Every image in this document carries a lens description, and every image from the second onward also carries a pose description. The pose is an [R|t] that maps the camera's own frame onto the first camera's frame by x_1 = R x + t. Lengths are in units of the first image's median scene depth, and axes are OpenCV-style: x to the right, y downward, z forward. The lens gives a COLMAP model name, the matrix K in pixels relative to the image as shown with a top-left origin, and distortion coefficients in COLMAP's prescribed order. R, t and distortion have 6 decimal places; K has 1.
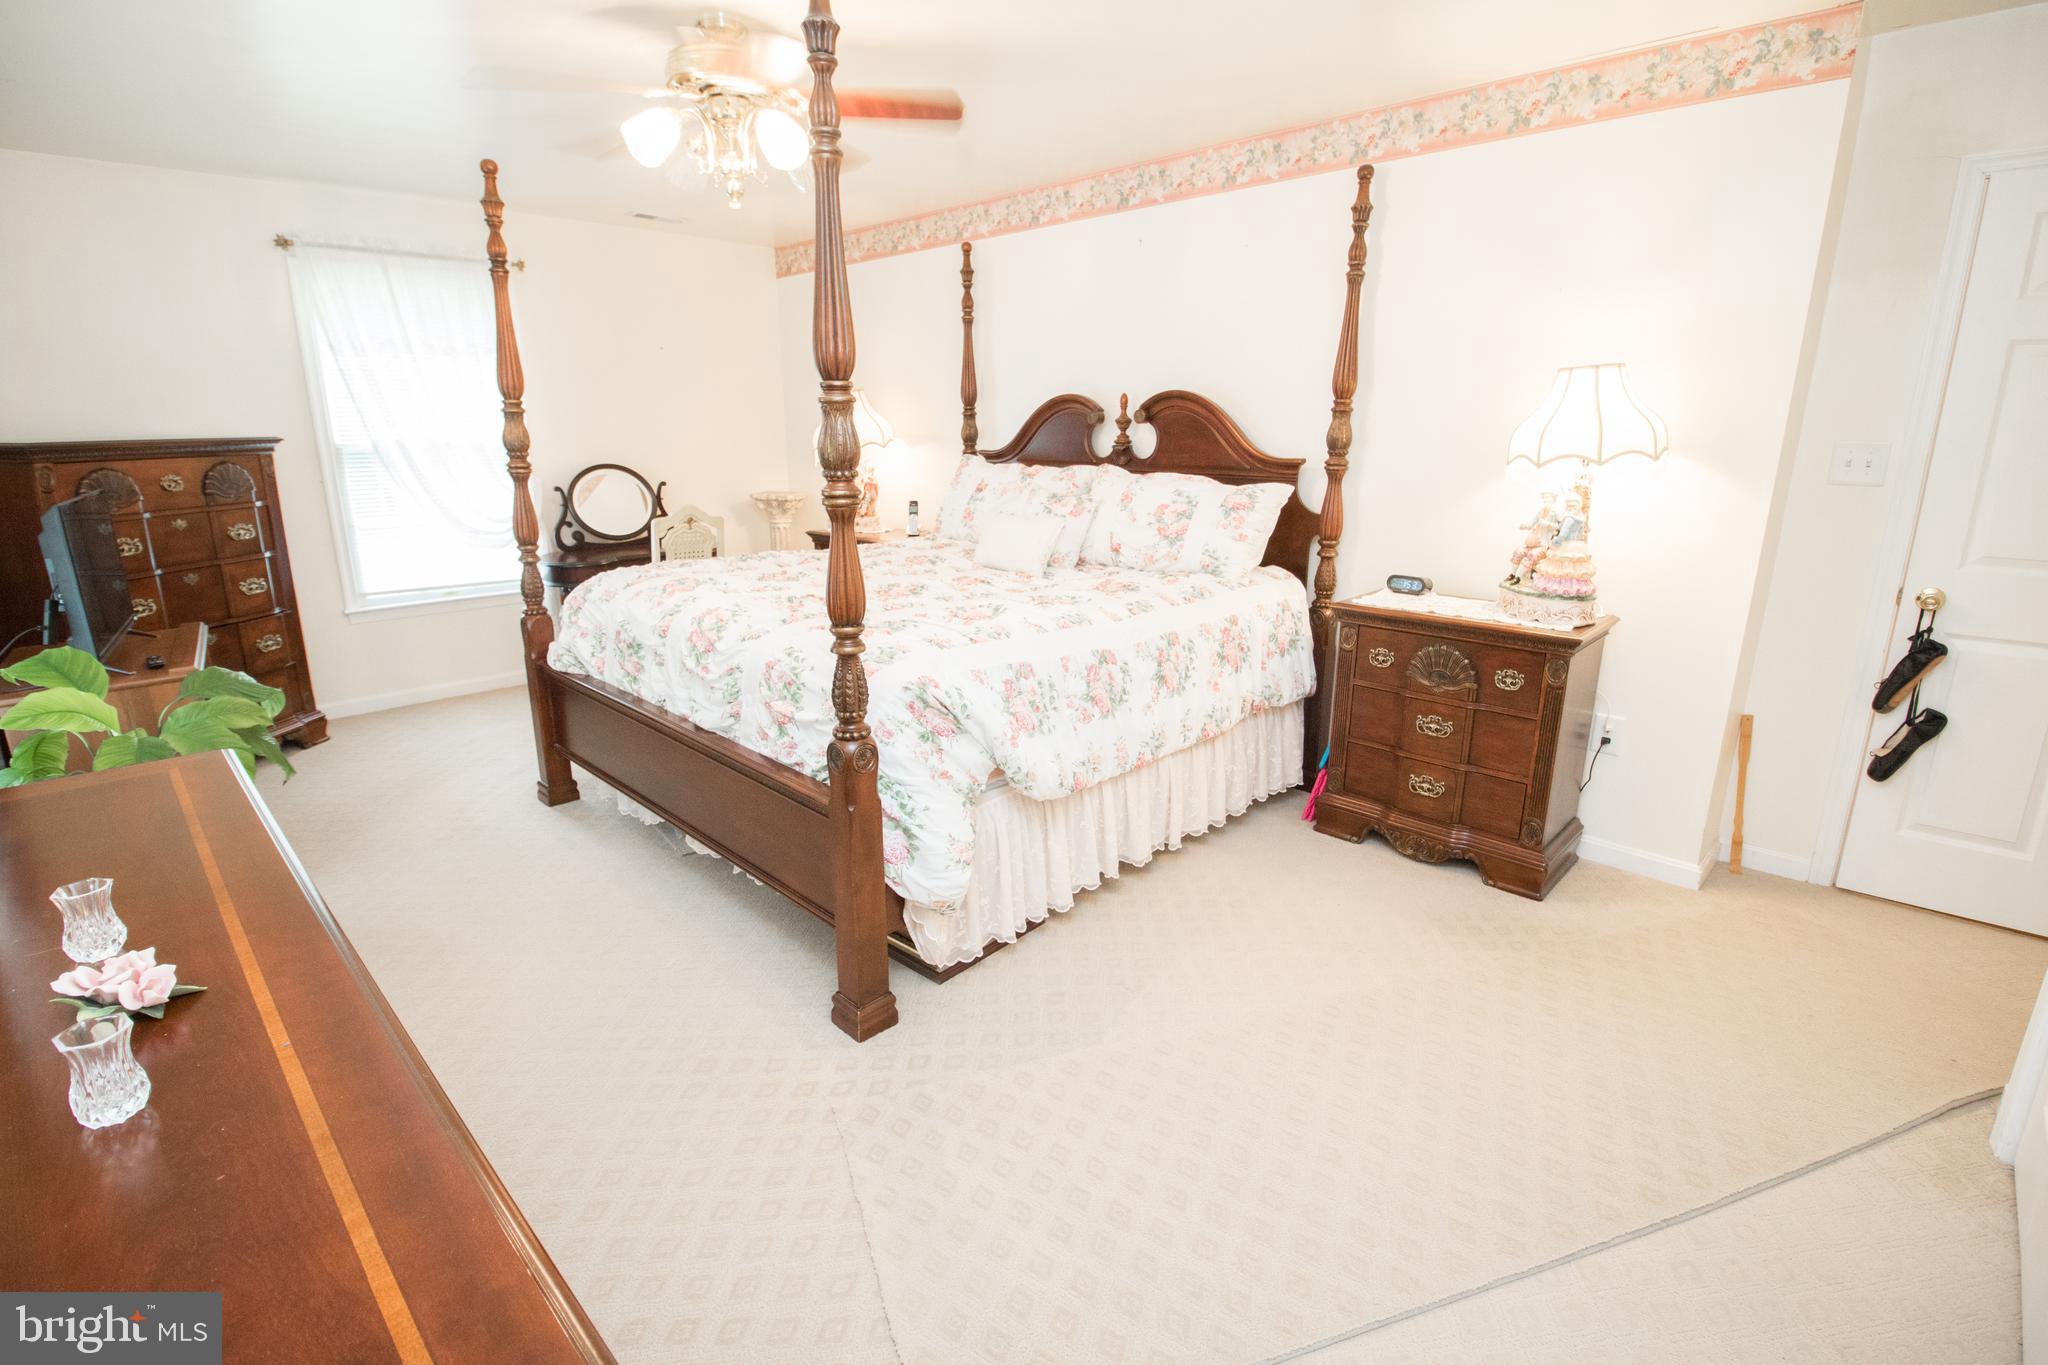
lens RADIAL K [[947.3, 0, 1022.1], [0, 947.3, 675.0], [0, 0, 1]] dist [-0.002977, -0.009091]
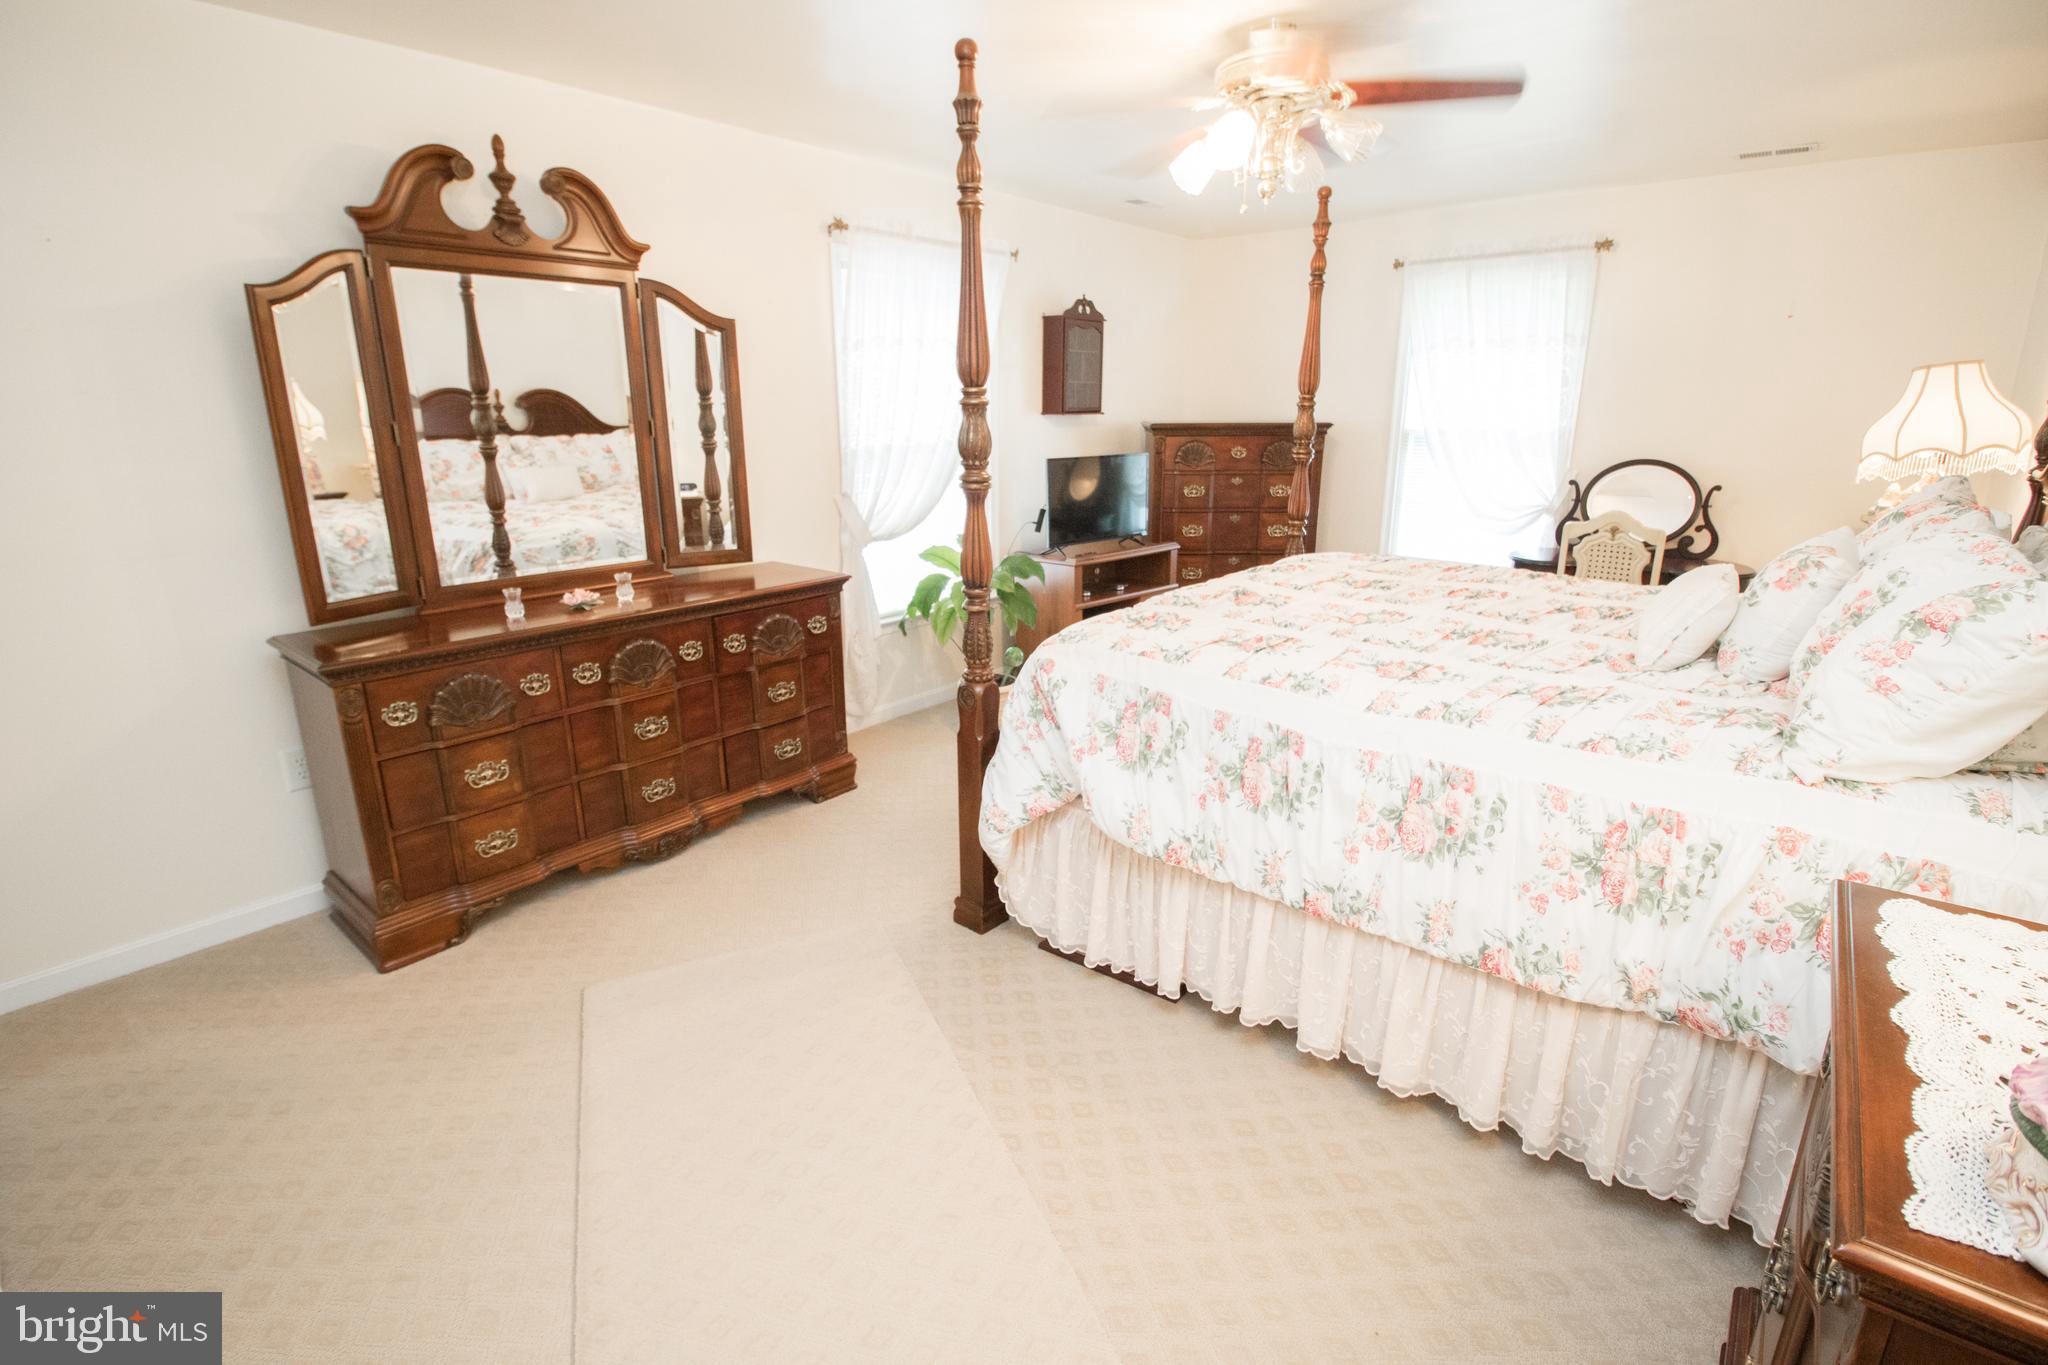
lens RADIAL K [[947.3, 0, 1022.1], [0, 947.3, 675.0], [0, 0, 1]] dist [-0.002977, -0.009091]
pose [[0.088142, 0.268573, -0.959218, 0.657290], [-0.250143, 0.938077, 0.239668, -0.165434], [0.964189, 0.218817, 0.149865, 0.585190]]
